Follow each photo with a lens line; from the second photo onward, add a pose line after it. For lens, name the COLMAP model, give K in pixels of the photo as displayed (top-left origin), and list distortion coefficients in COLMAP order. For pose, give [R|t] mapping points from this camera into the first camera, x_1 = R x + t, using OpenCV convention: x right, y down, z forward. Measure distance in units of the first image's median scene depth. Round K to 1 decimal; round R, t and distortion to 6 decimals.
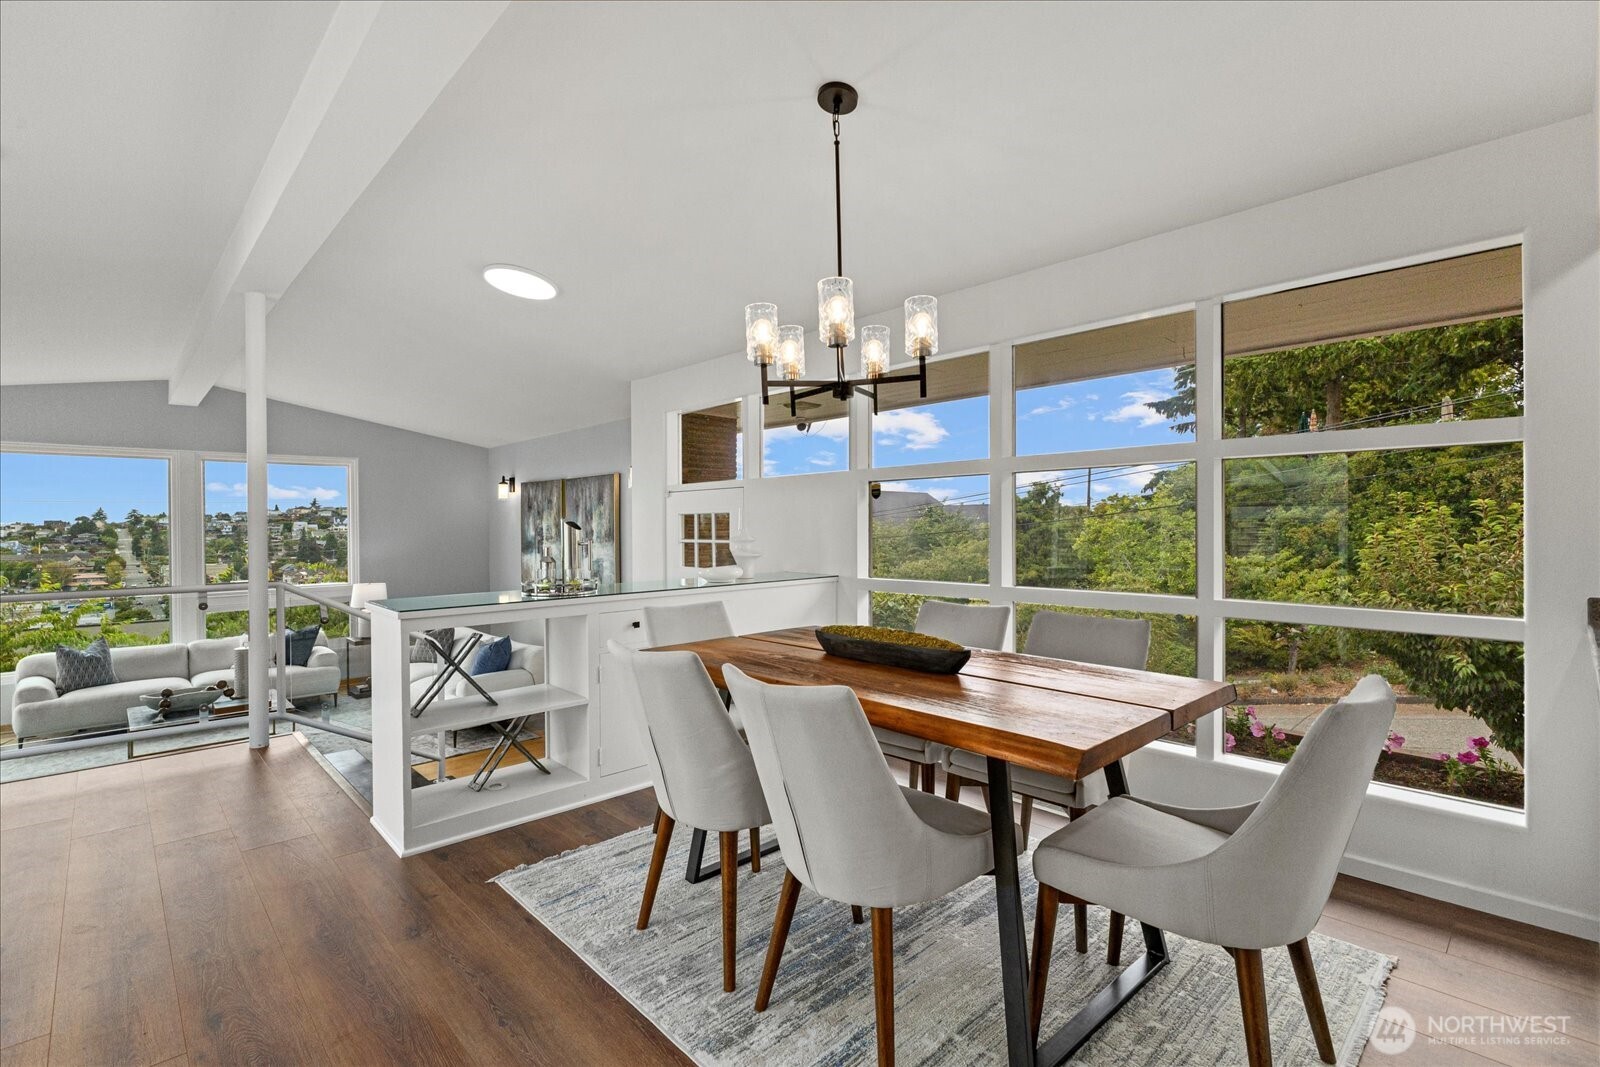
lens RADIAL K [[732.4, 0, 800.6], [0, 732.4, 528.3], [0, 0, 1]] dist [0.004178, -0.000626]
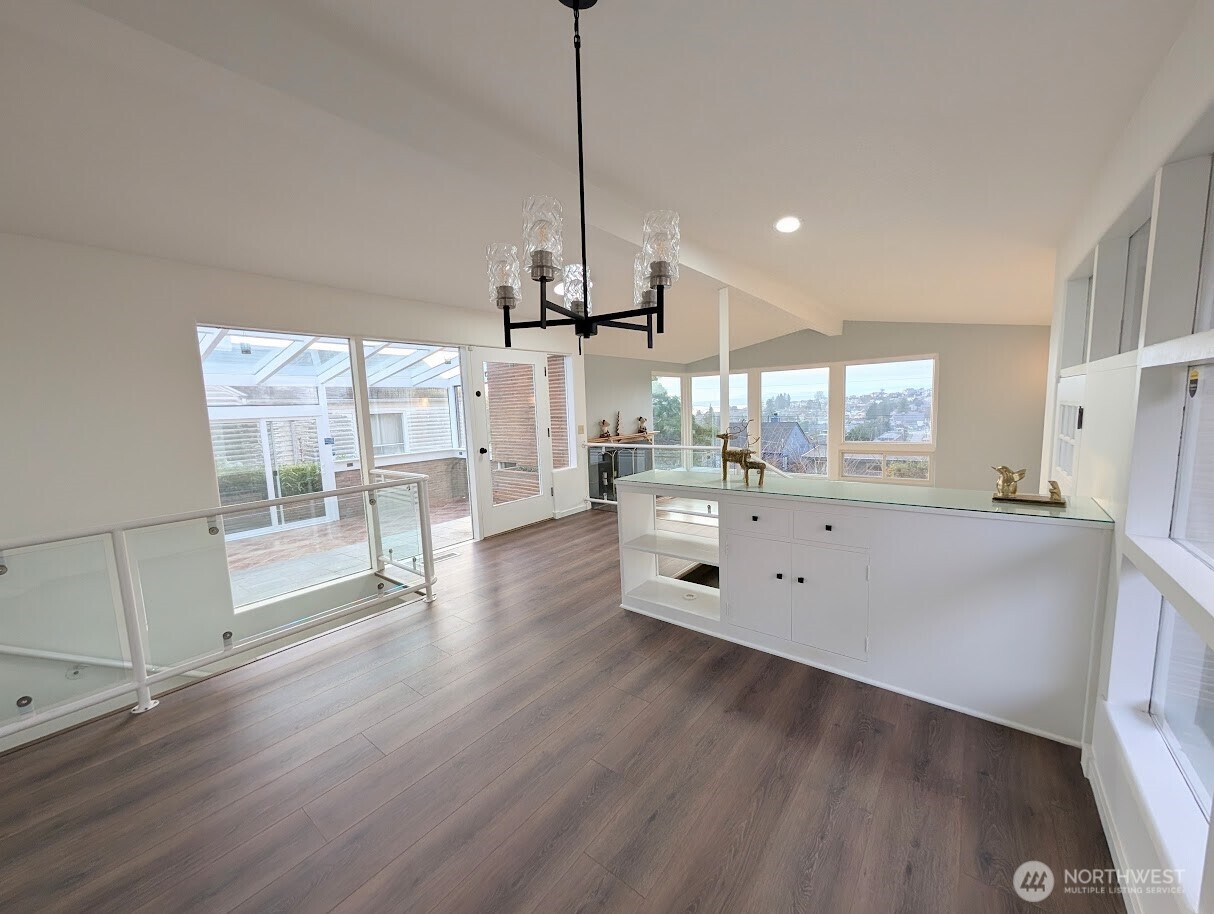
lens RADIAL K [[460.6, 0, 607.0], [0, 460.6, 457.0], [0, 0, 1]] dist [0.003050, 0.000400]
pose [[0.139397, 0.113876, -0.983667, 0.544283], [0.033086, 0.992275, 0.119562, -0.075524], [0.989684, -0.049213, 0.134552, 0.763653]]
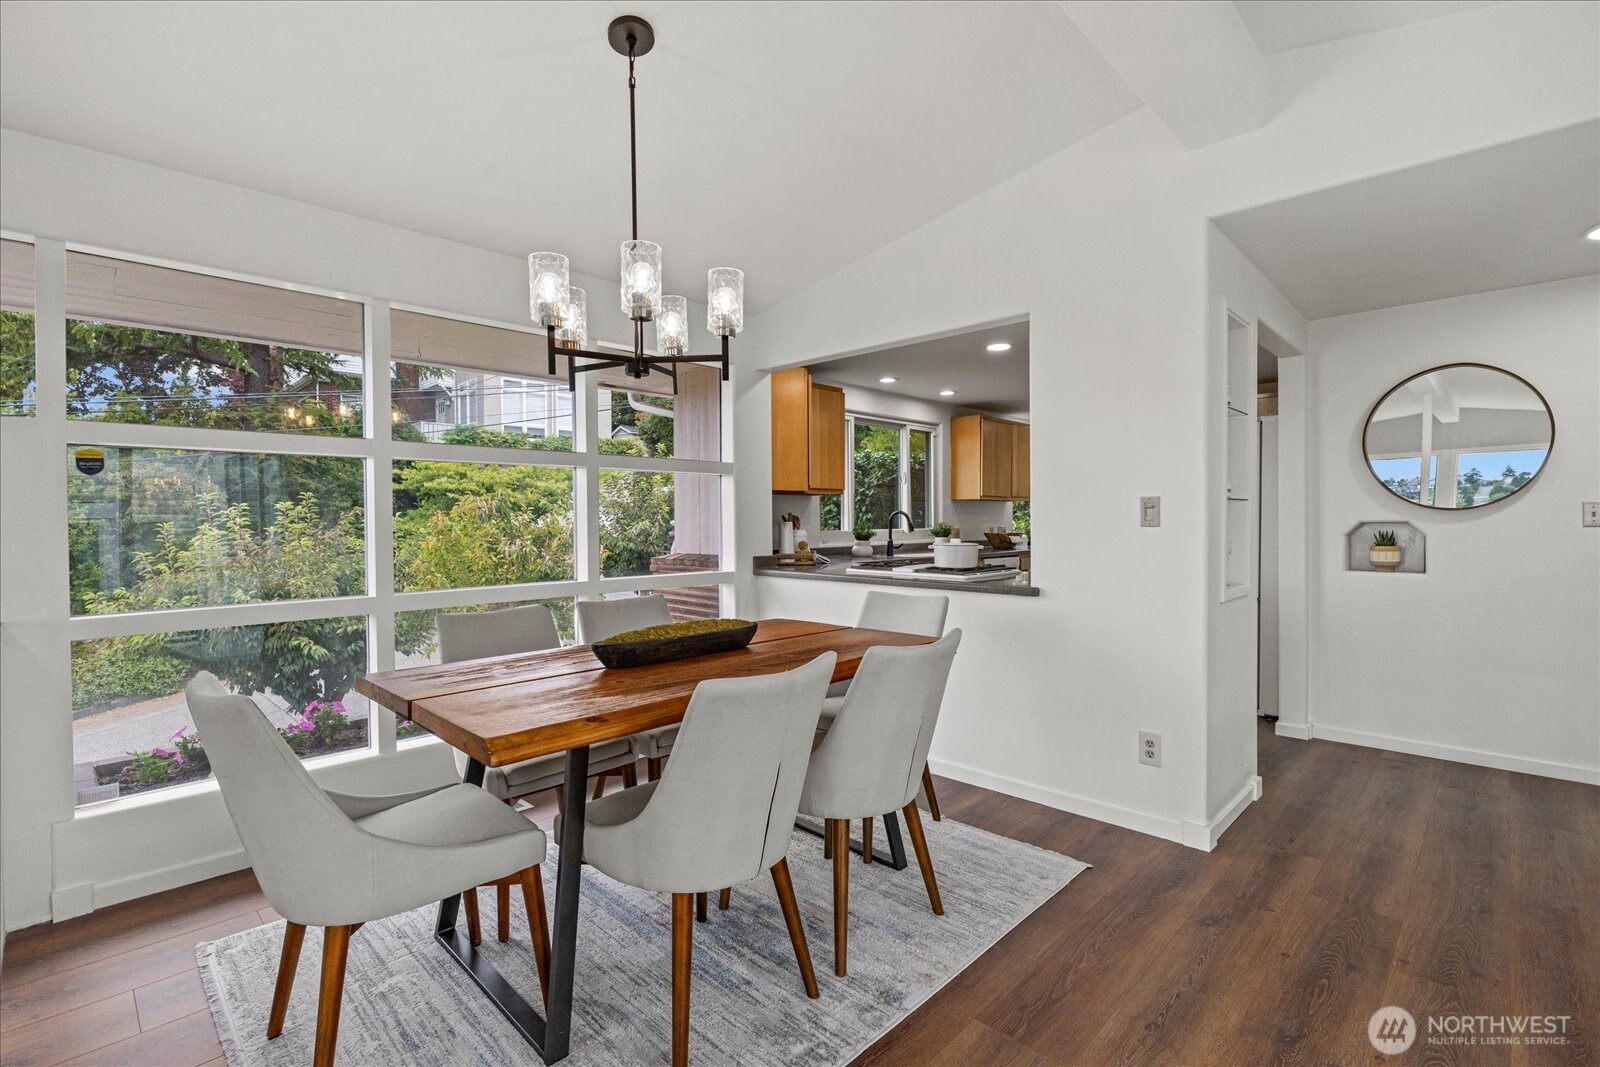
lens RADIAL K [[728.5, 0, 791.9], [0, 728.5, 525.8], [0, 0, 1]] dist [-0.021357, -0.000145]
pose [[-0.029426, -0.002746, 0.999563, -0.678206], [0.007217, 0.999970, 0.002959, 0.002886], [-0.999541, 0.007301, -0.029405, 0.683255]]
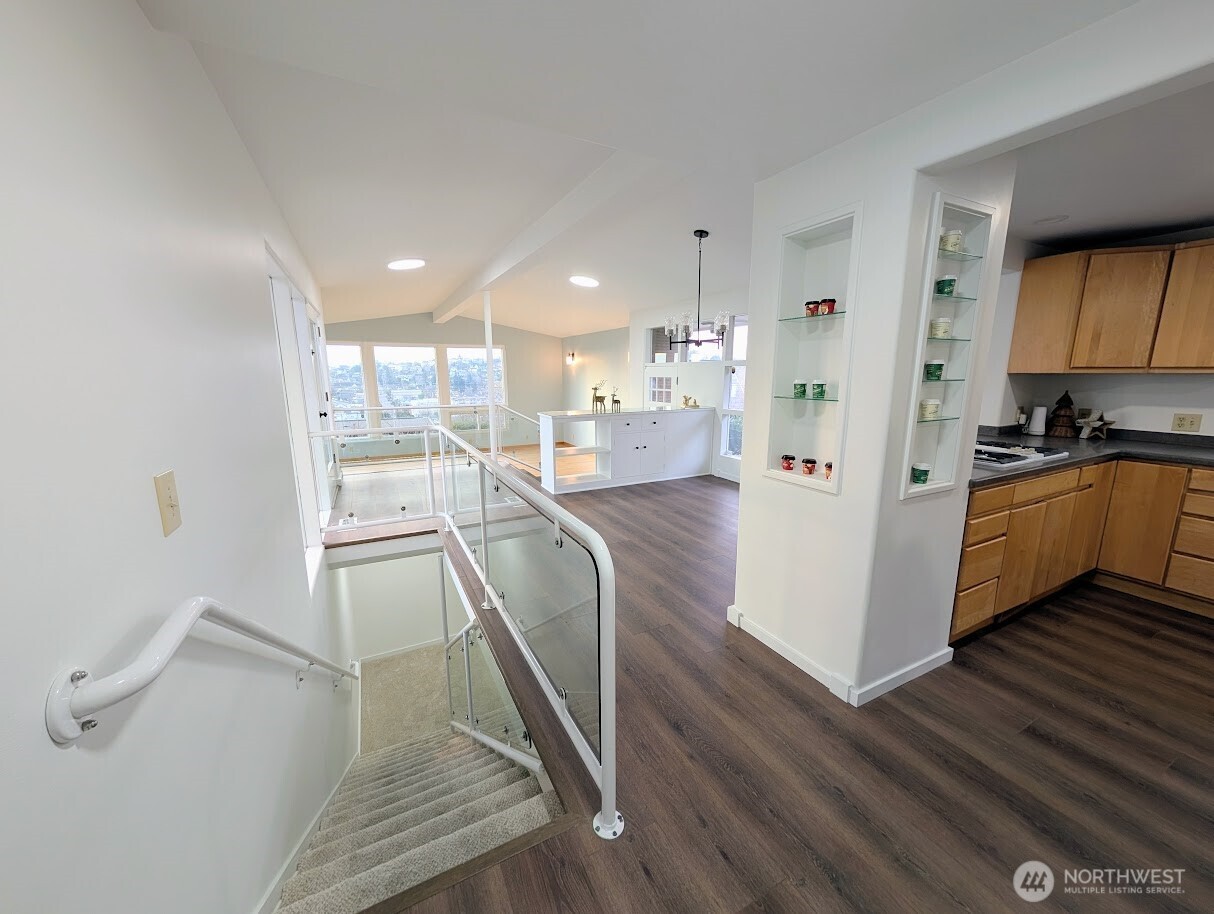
lens RADIAL K [[460.6, 0, 607.0], [0, 460.6, 457.0], [0, 0, 1]] dist [0.003050, 0.000400]
pose [[0.960652, 0.057139, -0.271815, 0.186735], [-0.006705, 0.983097, 0.182961, -0.064588], [0.277675, -0.173939, 0.944797, -0.711736]]
